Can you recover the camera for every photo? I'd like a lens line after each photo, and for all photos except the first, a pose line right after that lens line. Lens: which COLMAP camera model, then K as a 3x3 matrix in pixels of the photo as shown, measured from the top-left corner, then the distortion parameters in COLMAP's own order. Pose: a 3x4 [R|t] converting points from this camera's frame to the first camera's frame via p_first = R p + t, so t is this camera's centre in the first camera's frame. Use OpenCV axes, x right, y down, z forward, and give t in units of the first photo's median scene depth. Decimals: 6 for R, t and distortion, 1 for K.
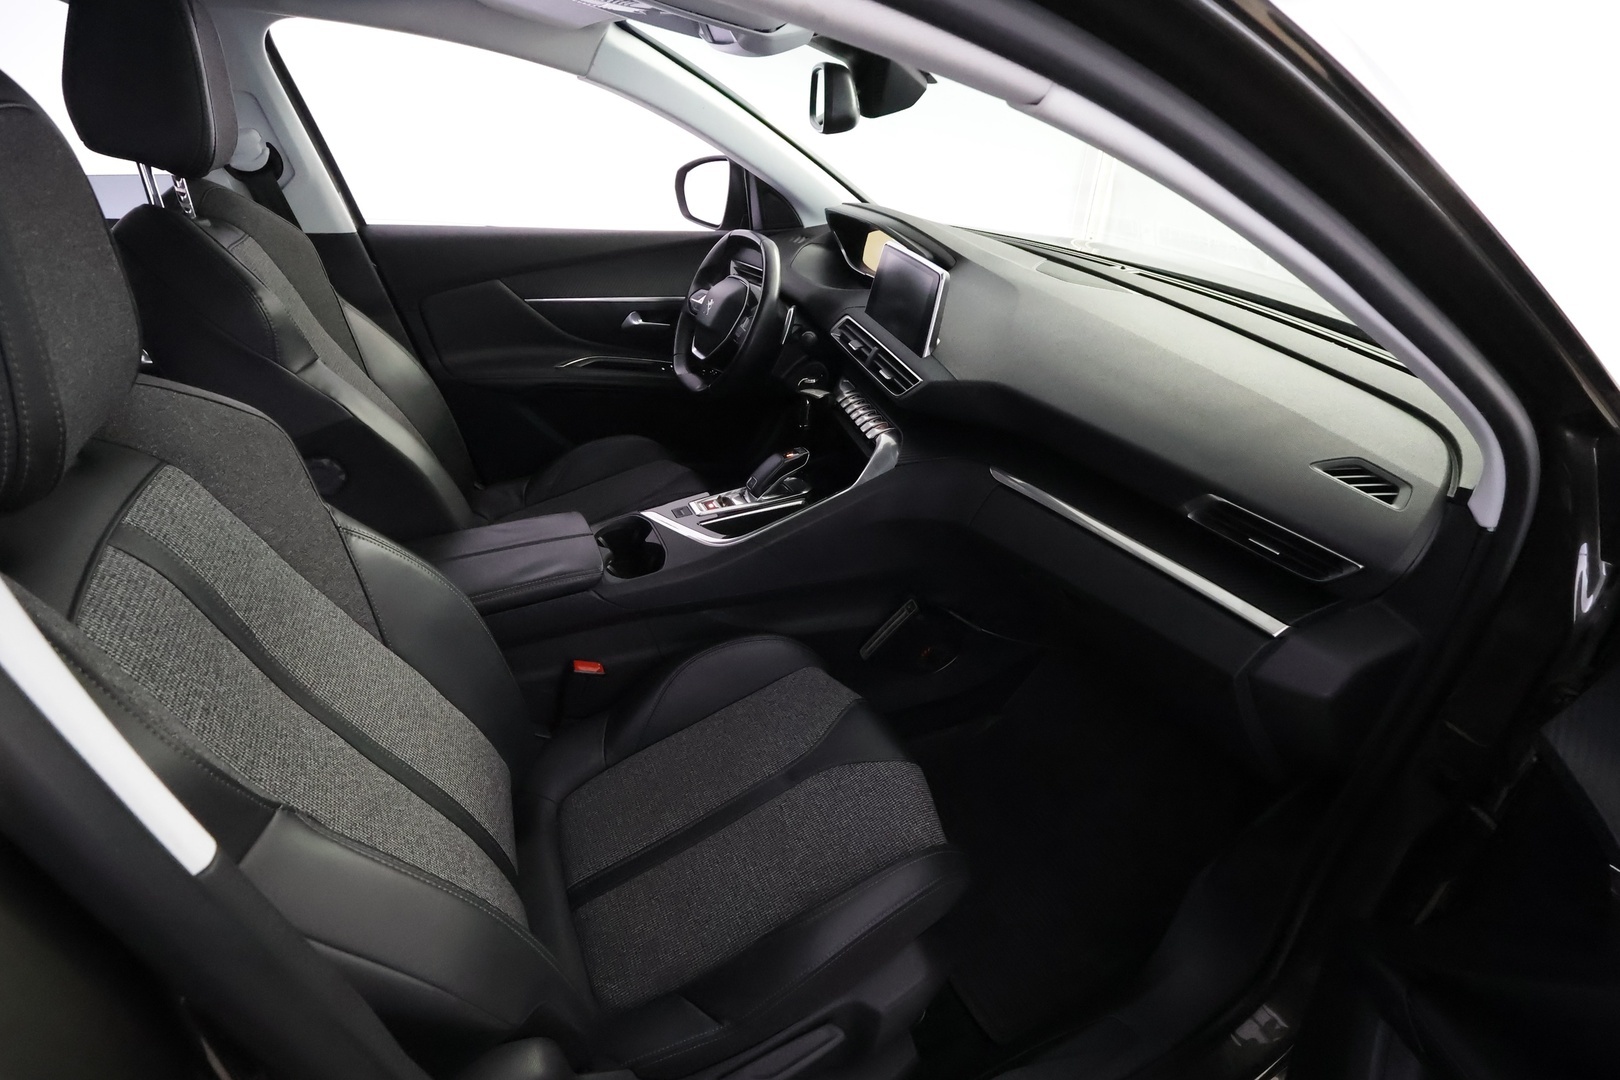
lens RADIAL K [[752.7, 0, 812.6], [0, 752.7, 541.6], [0, 0, 1]] dist [0.001692, 0.000875]
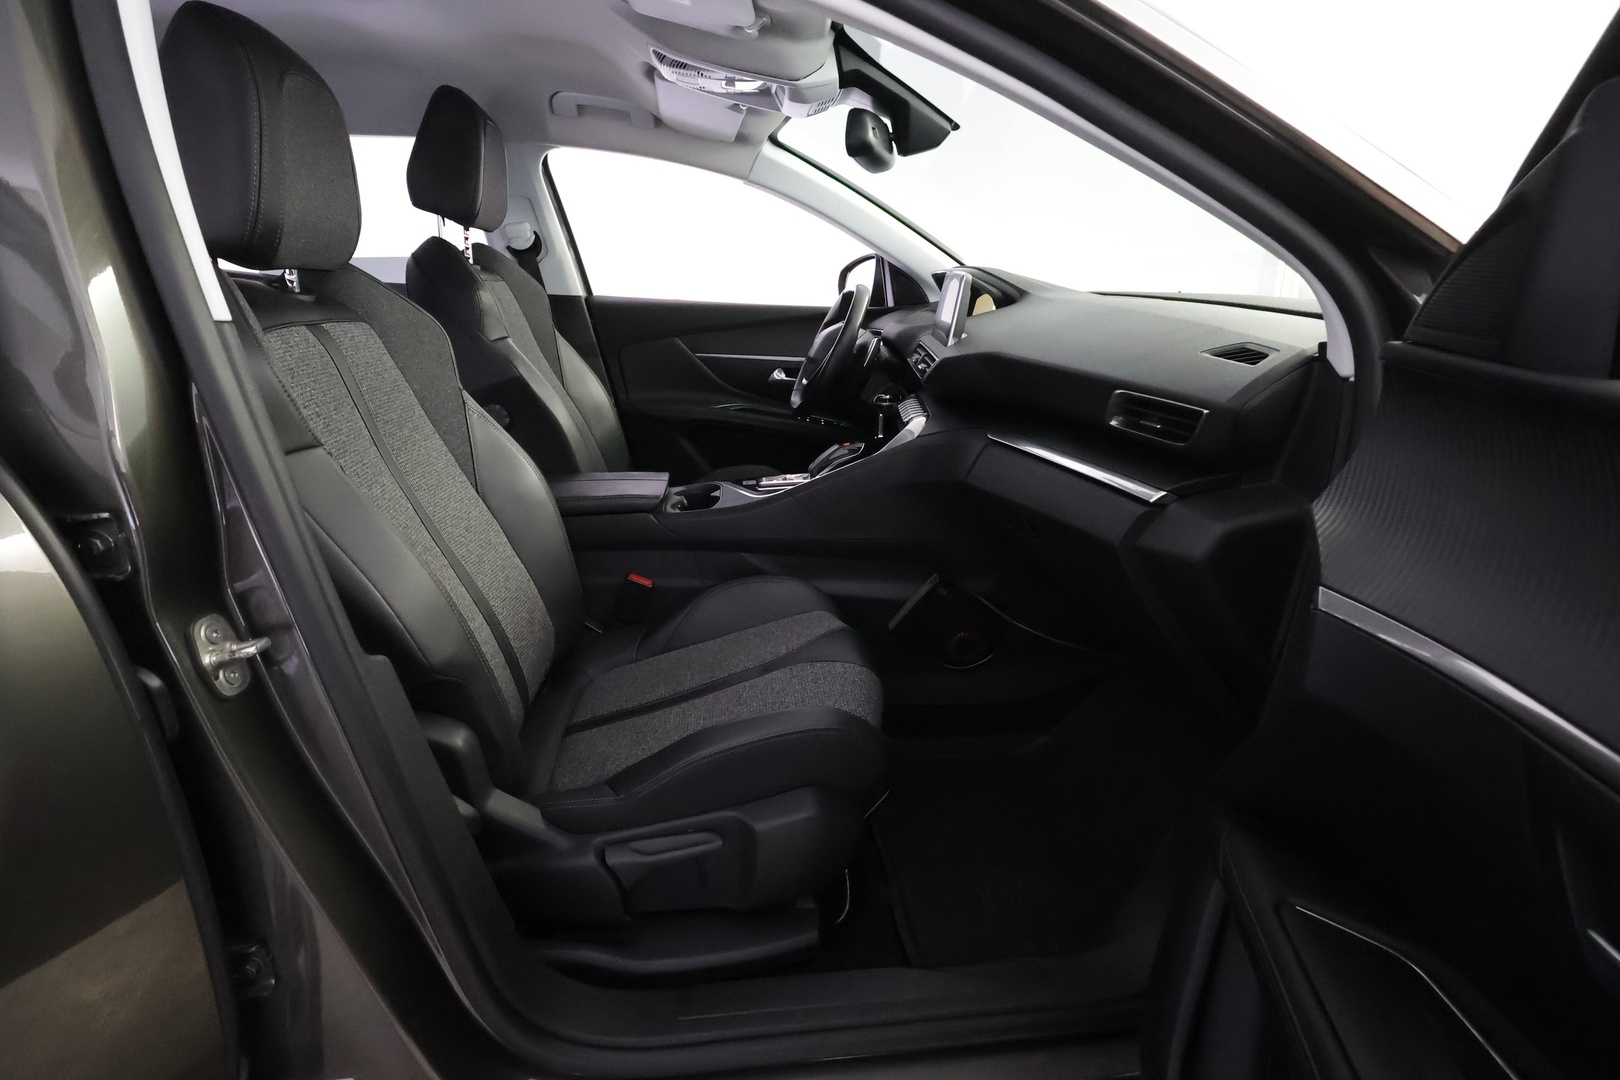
lens RADIAL K [[752.7, 0, 812.6], [0, 752.7, 541.6], [0, 0, 1]] dist [0.001692, 0.000875]
pose [[0.942377, 0.073733, -0.326327, 0.302563], [-0.145638, 0.968552, -0.201735, 0.265614], [0.301190, 0.237636, 0.923479, -0.045738]]
